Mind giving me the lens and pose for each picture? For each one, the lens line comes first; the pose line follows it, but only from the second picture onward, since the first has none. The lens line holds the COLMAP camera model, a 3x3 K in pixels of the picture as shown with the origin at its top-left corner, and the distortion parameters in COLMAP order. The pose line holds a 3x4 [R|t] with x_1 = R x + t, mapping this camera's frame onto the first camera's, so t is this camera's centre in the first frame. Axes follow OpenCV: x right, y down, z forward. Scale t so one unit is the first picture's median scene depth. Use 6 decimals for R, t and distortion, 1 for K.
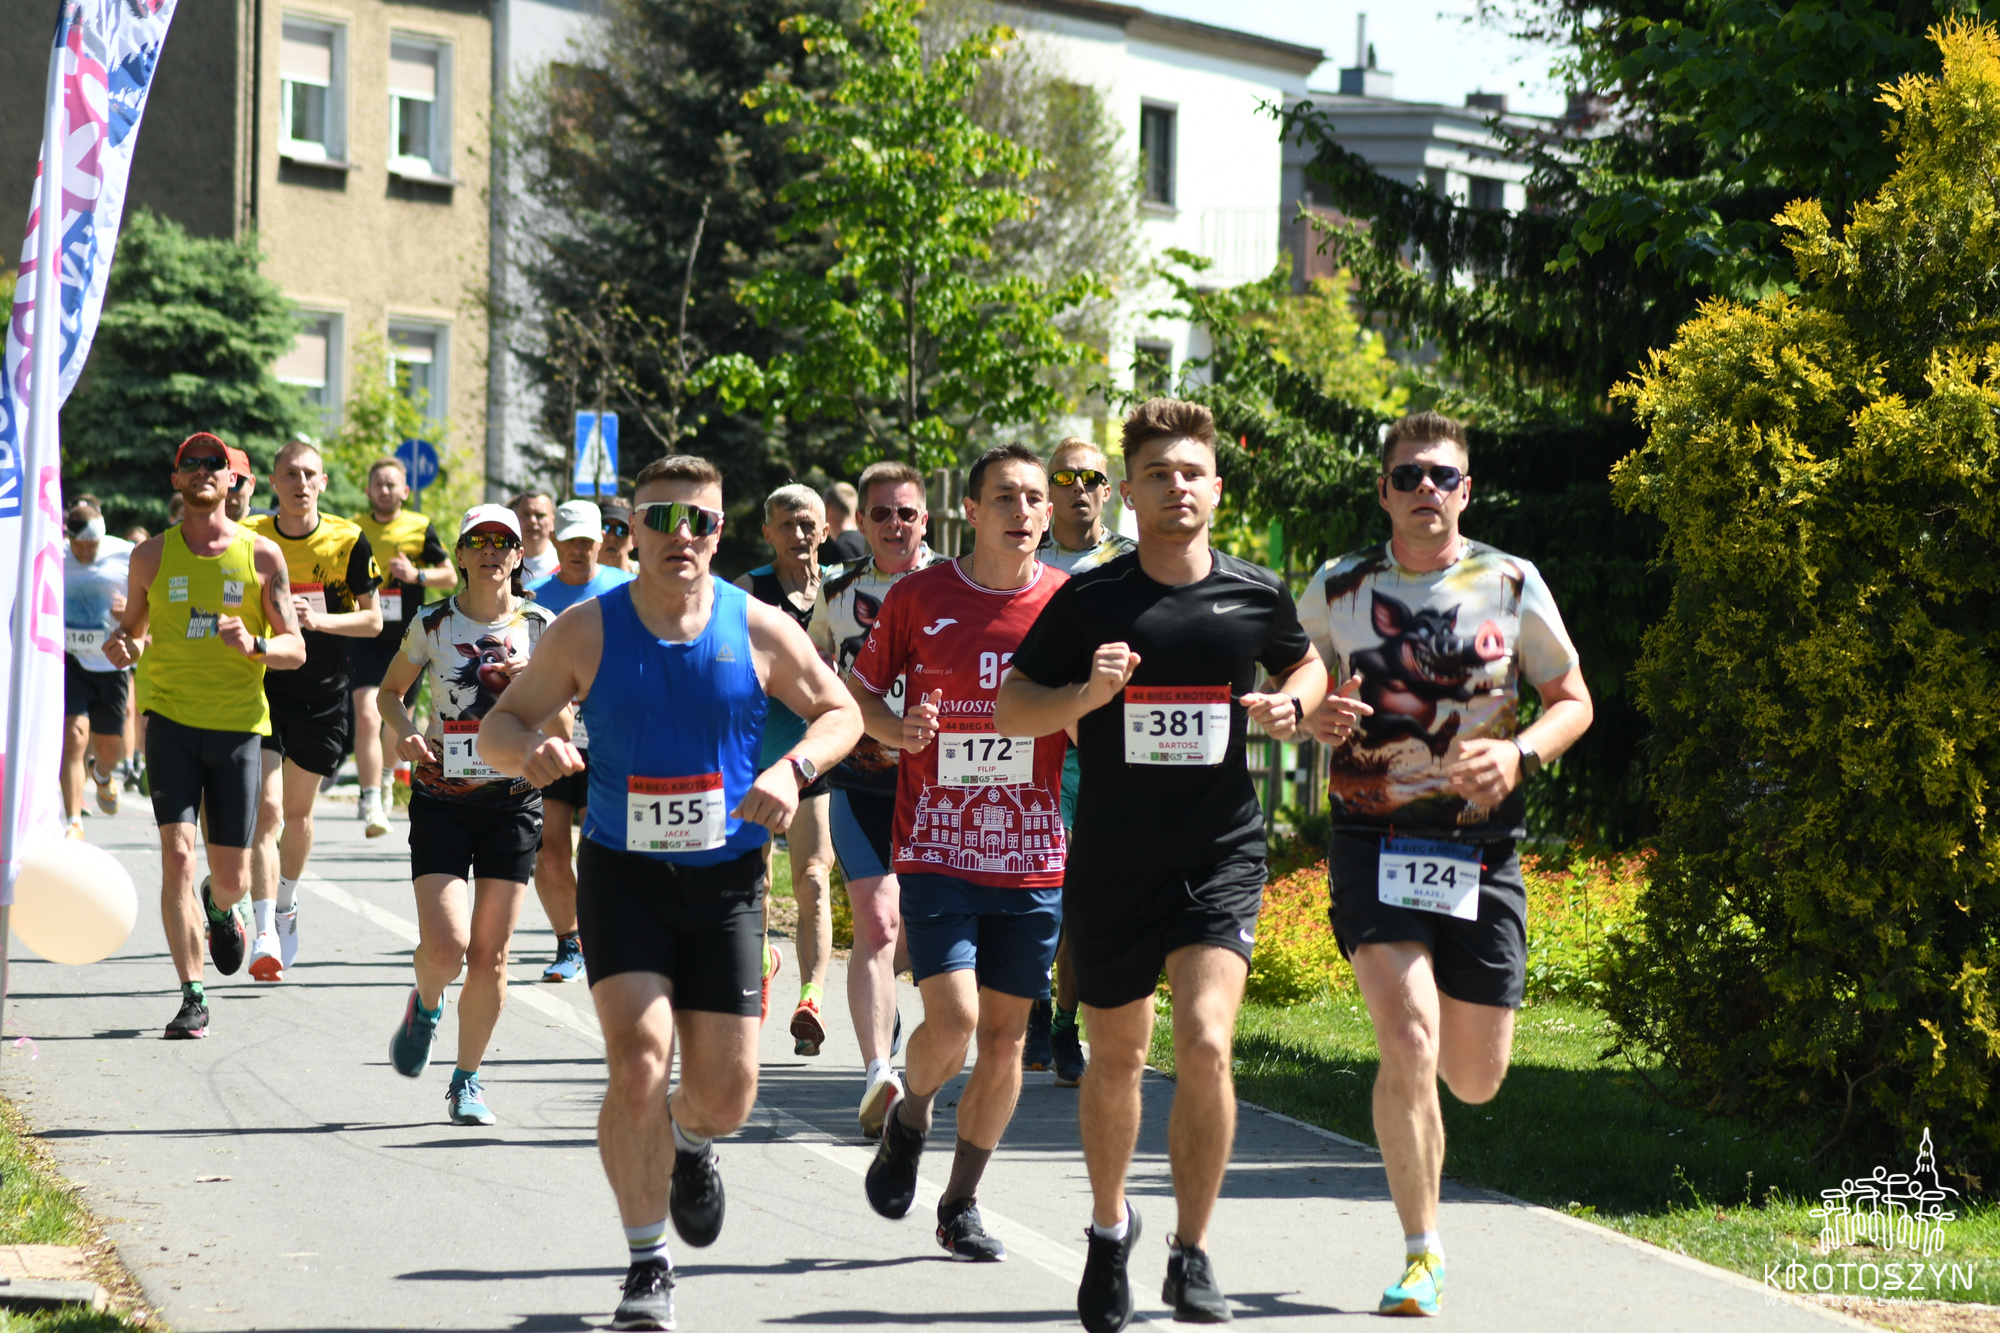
lens RADIAL K [[11324.8, 0, 969.8], [0, 11324.8, 747.1], [0, 0, 1]] dist [1.496678, 0.000000]
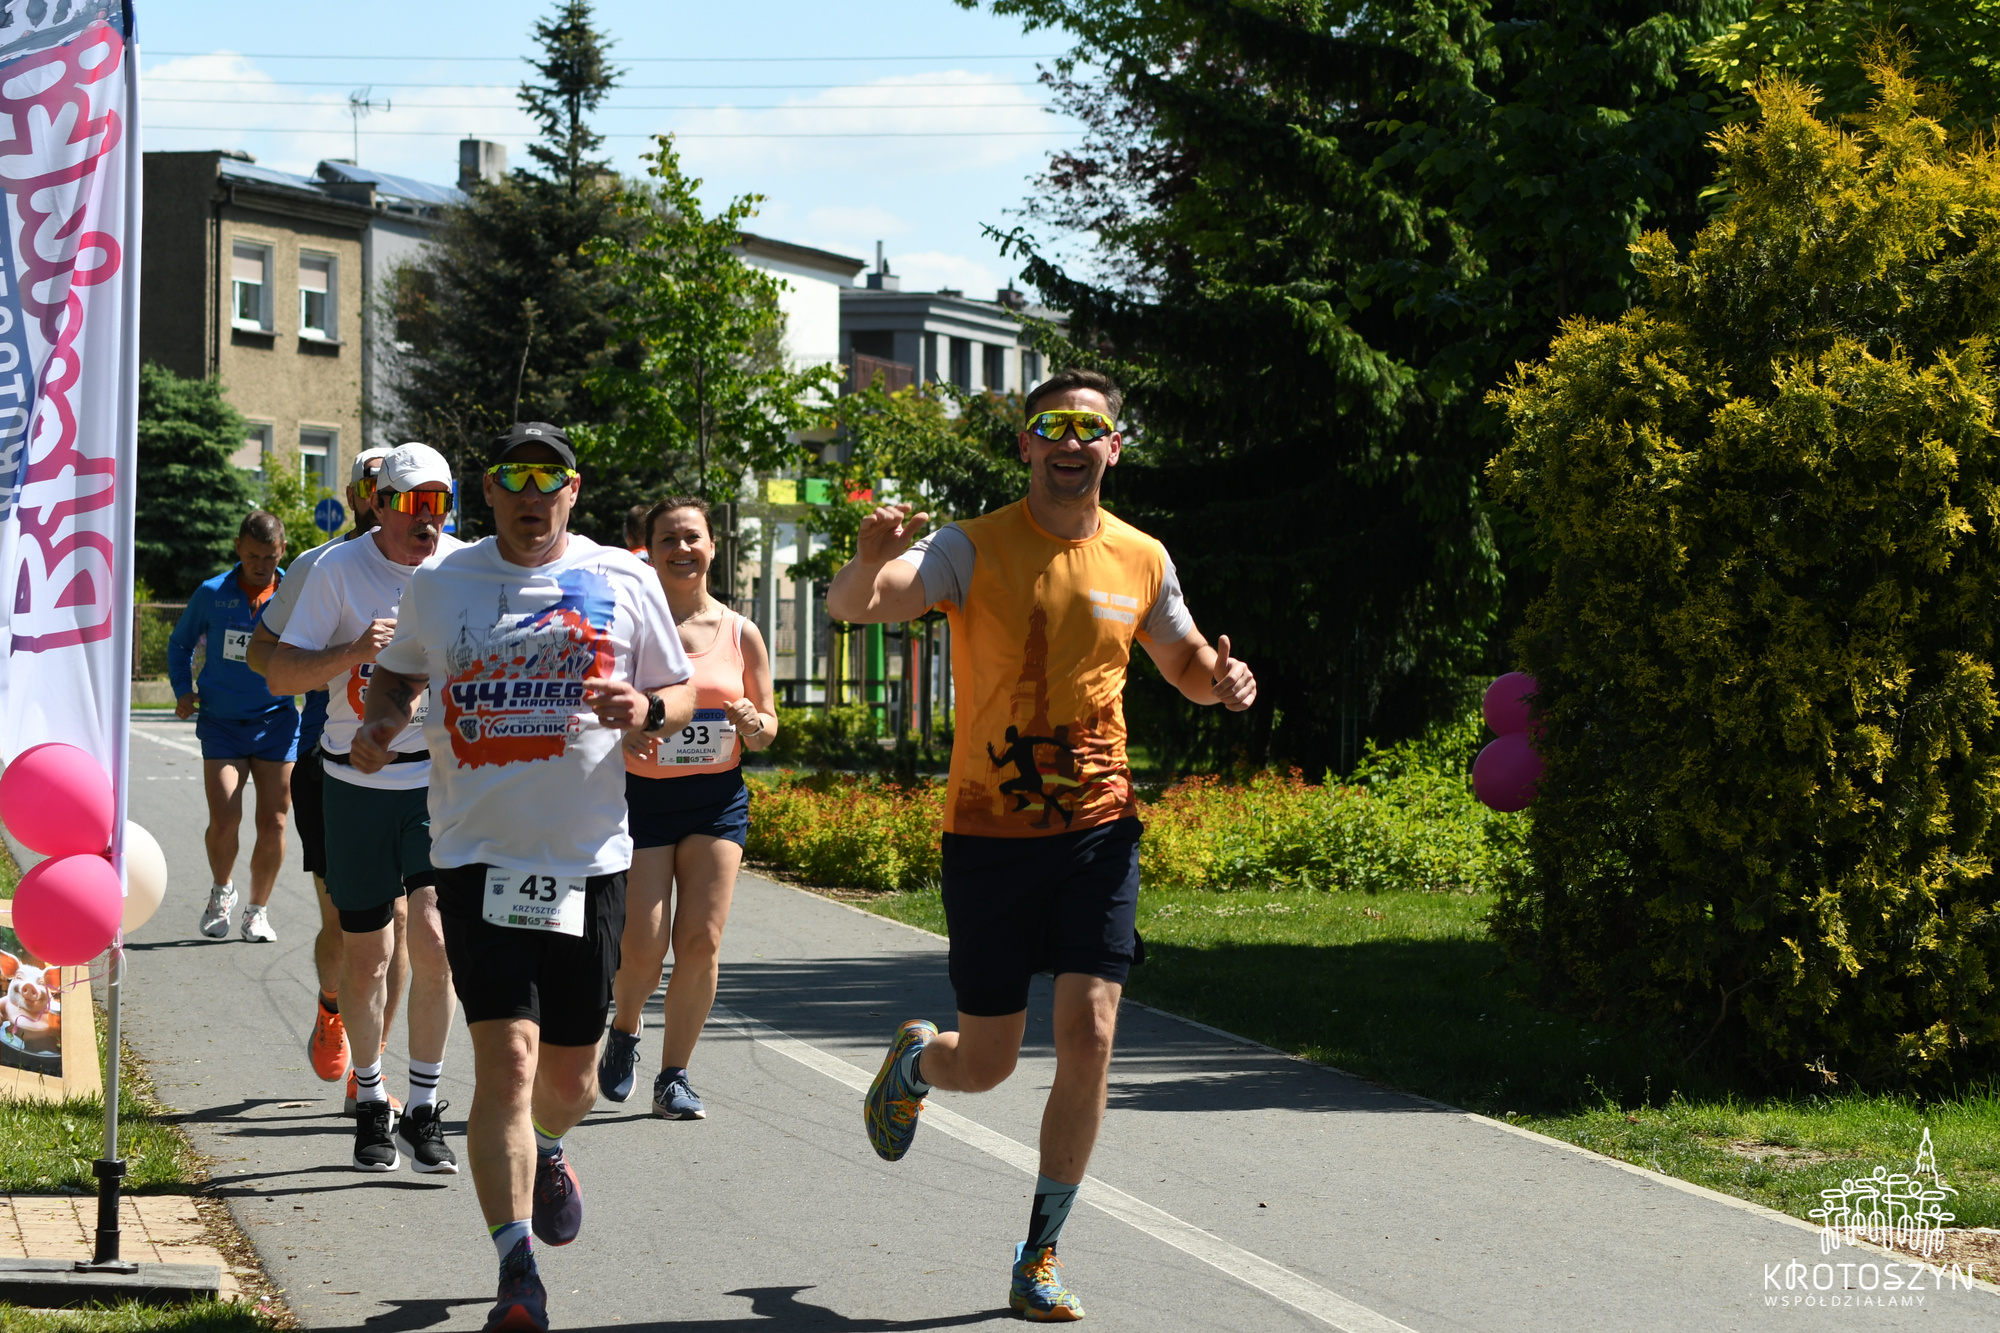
lens RADIAL K [[6648.5, 0, 907.0], [0, 6648.5, 672.7], [0, 0, 1]] dist [-0.021480, 0.000000]
pose [[0.998966, -0.016286, 0.042446, -0.015510], [0.016354, 0.999865, -0.001258, -0.001617], [-0.042420, 0.001950, 0.999098, 0.160065]]
